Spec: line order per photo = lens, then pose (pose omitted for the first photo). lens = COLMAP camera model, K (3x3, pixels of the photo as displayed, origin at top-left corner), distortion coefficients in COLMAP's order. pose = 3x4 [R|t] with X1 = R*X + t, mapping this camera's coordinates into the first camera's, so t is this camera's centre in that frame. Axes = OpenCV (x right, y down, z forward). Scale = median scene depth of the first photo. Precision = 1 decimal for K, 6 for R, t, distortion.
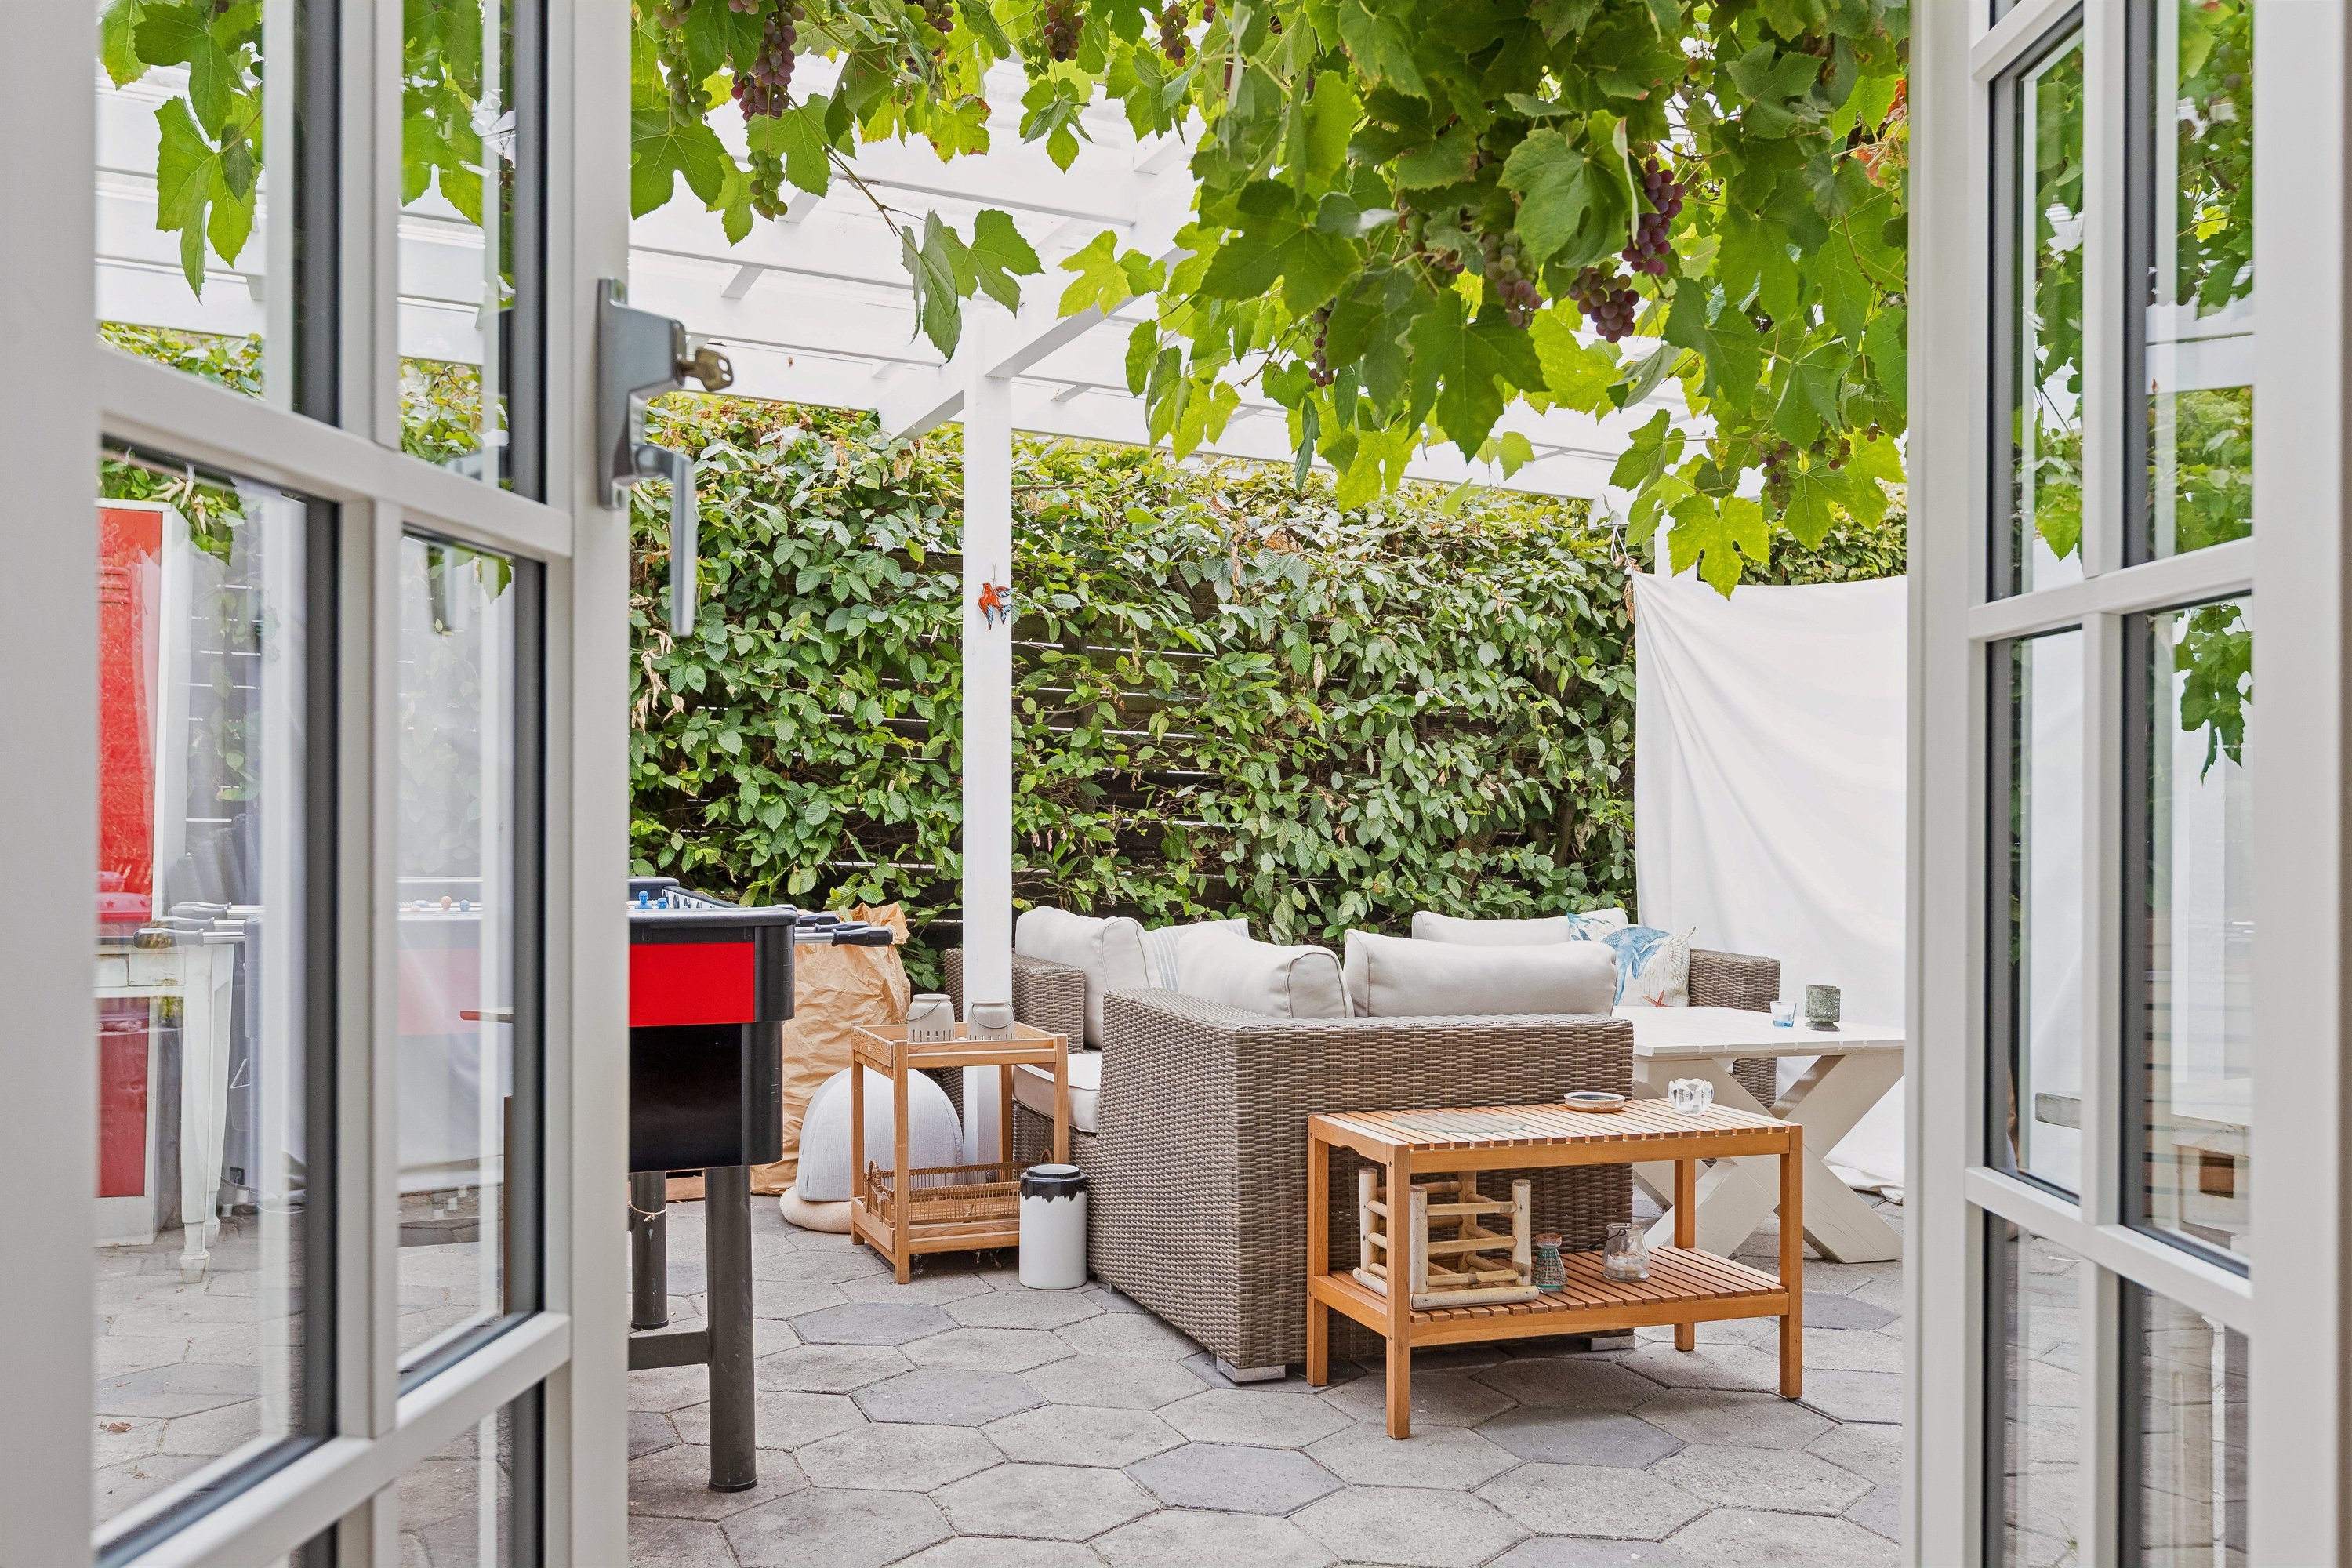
lens RADIAL K [[2058.5, 0, 1175.1], [0, 2058.5, 780.4], [0, 0, 1]] dist [-0.004224, -0.000119]
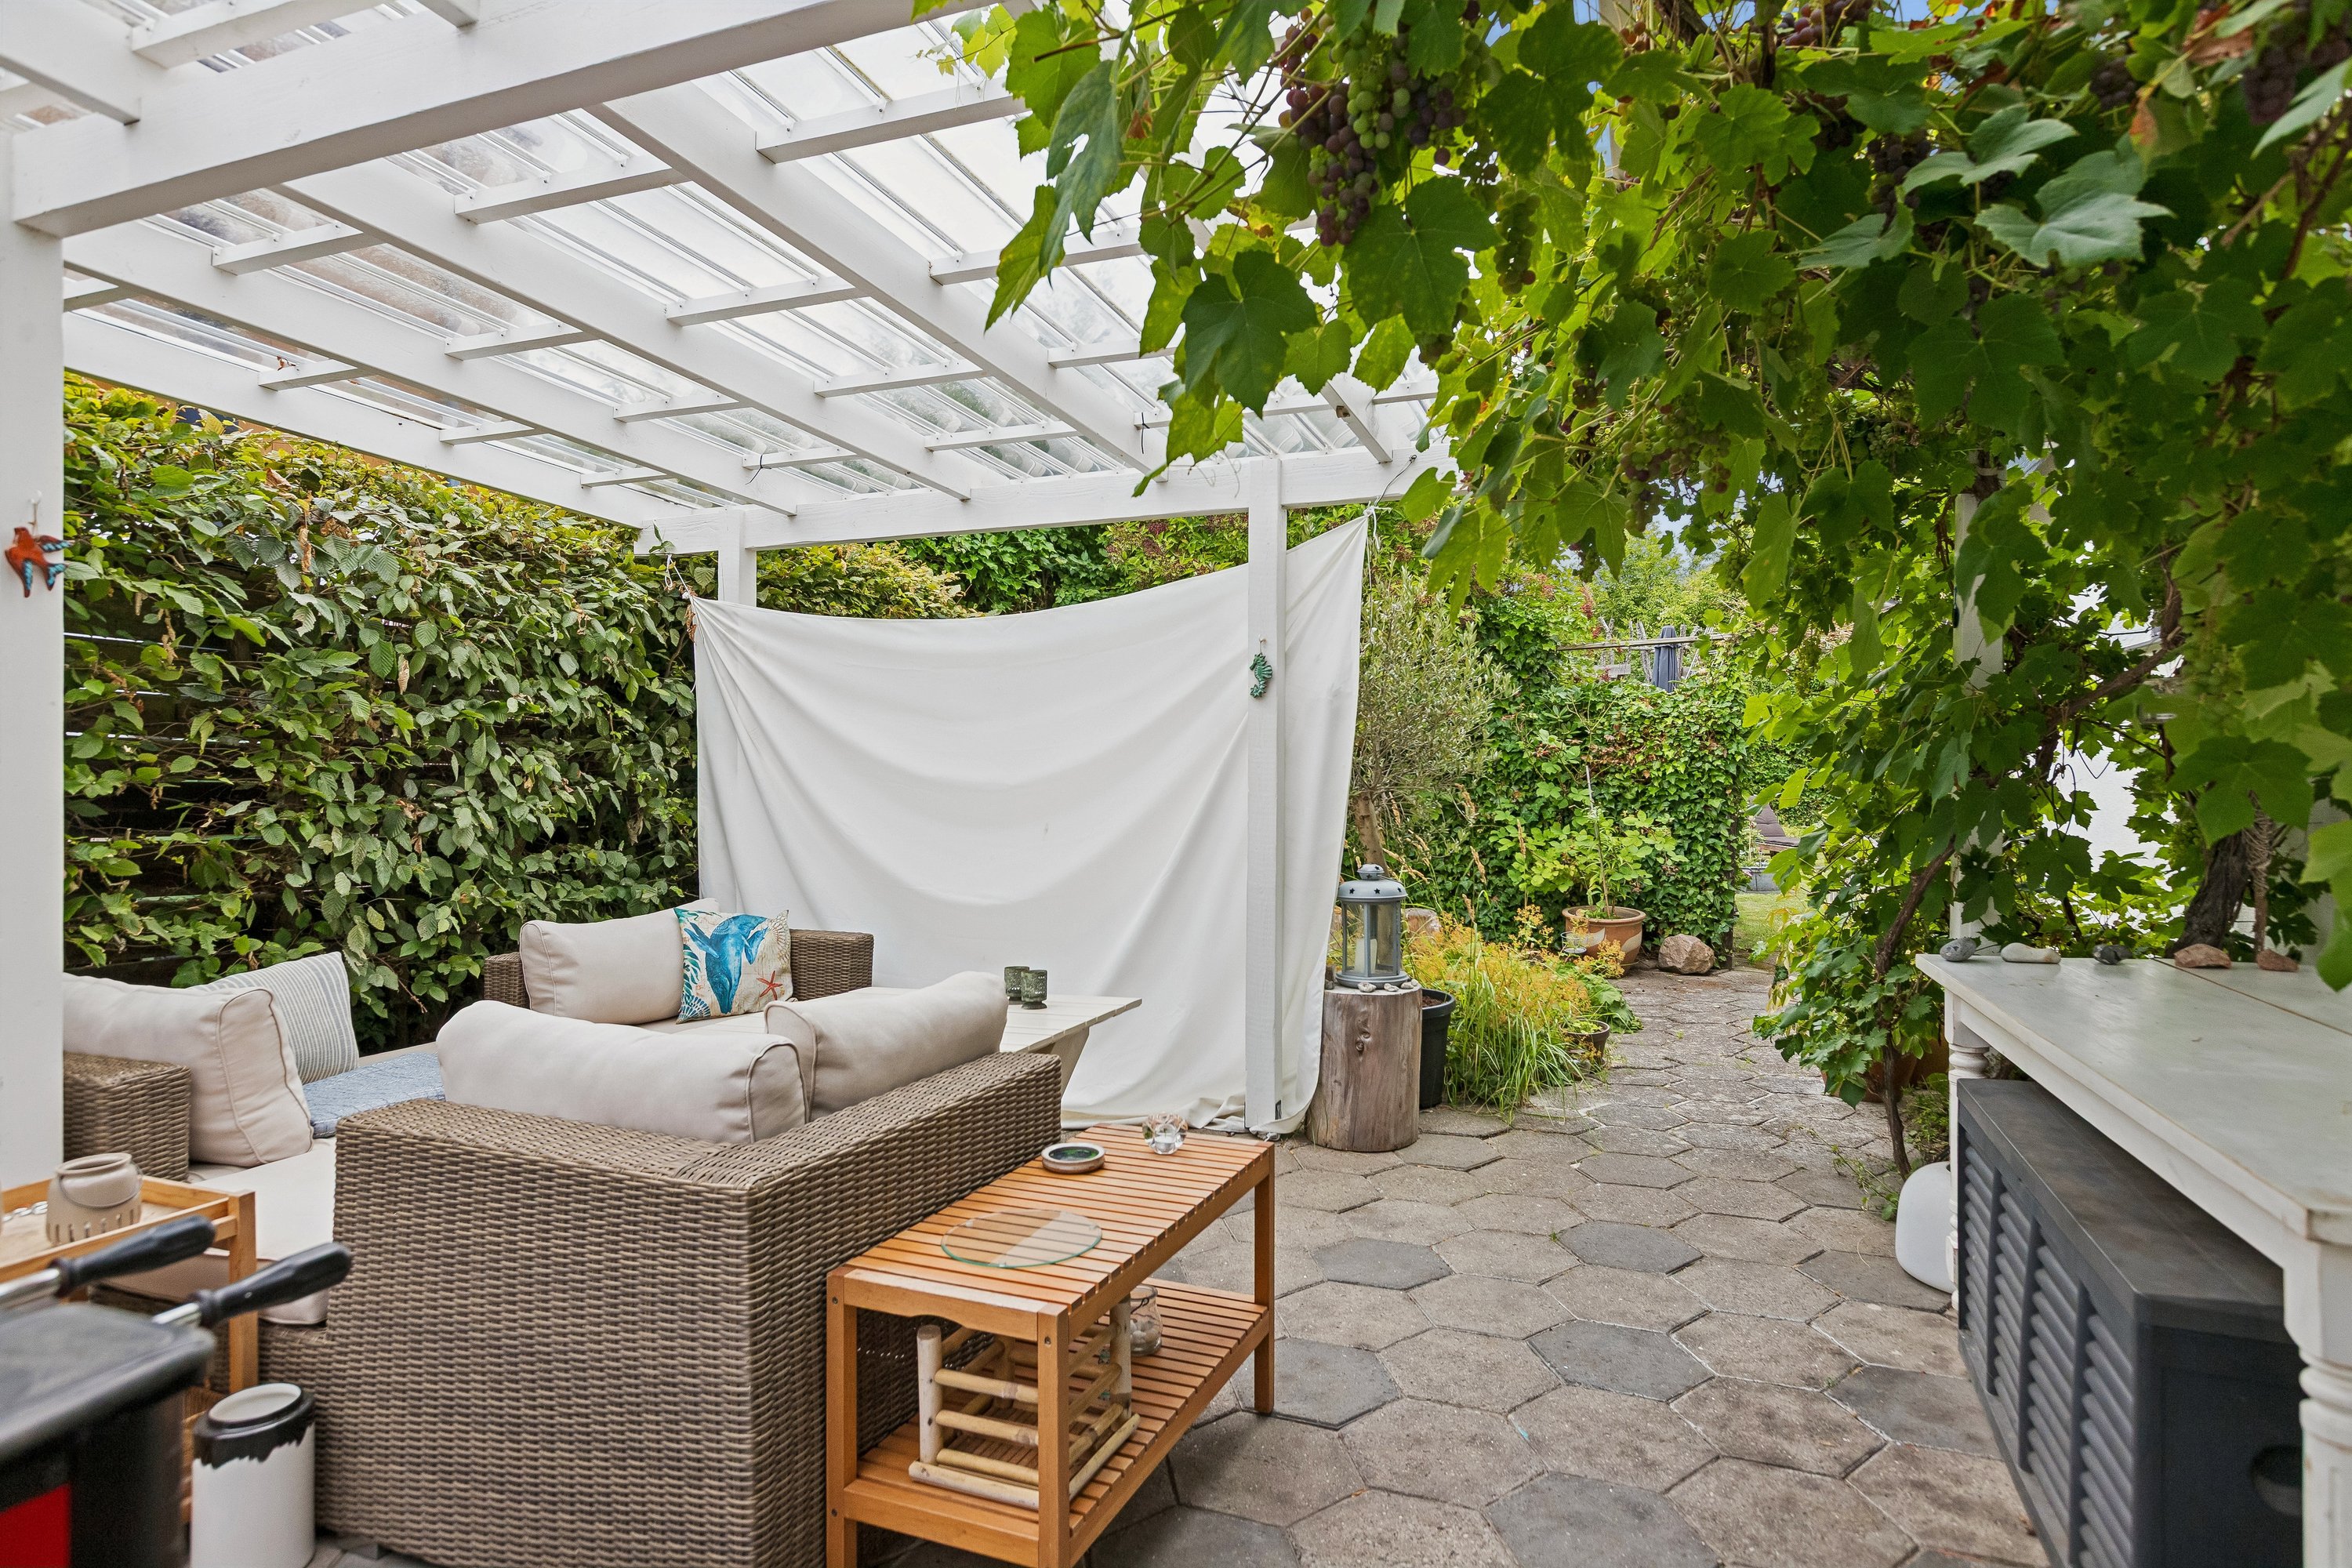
lens RADIAL K [[1269.9, 0, 1209.1], [0, 1269.9, 743.6], [0, 0, 1]] dist [0.002749, 0.000541]
pose [[0.677493, 0.001745, 0.735528, -0.105418], [0.003360, 0.999979, -0.005468, -0.016521], [-0.735522, 0.006176, 0.677473, 0.333368]]
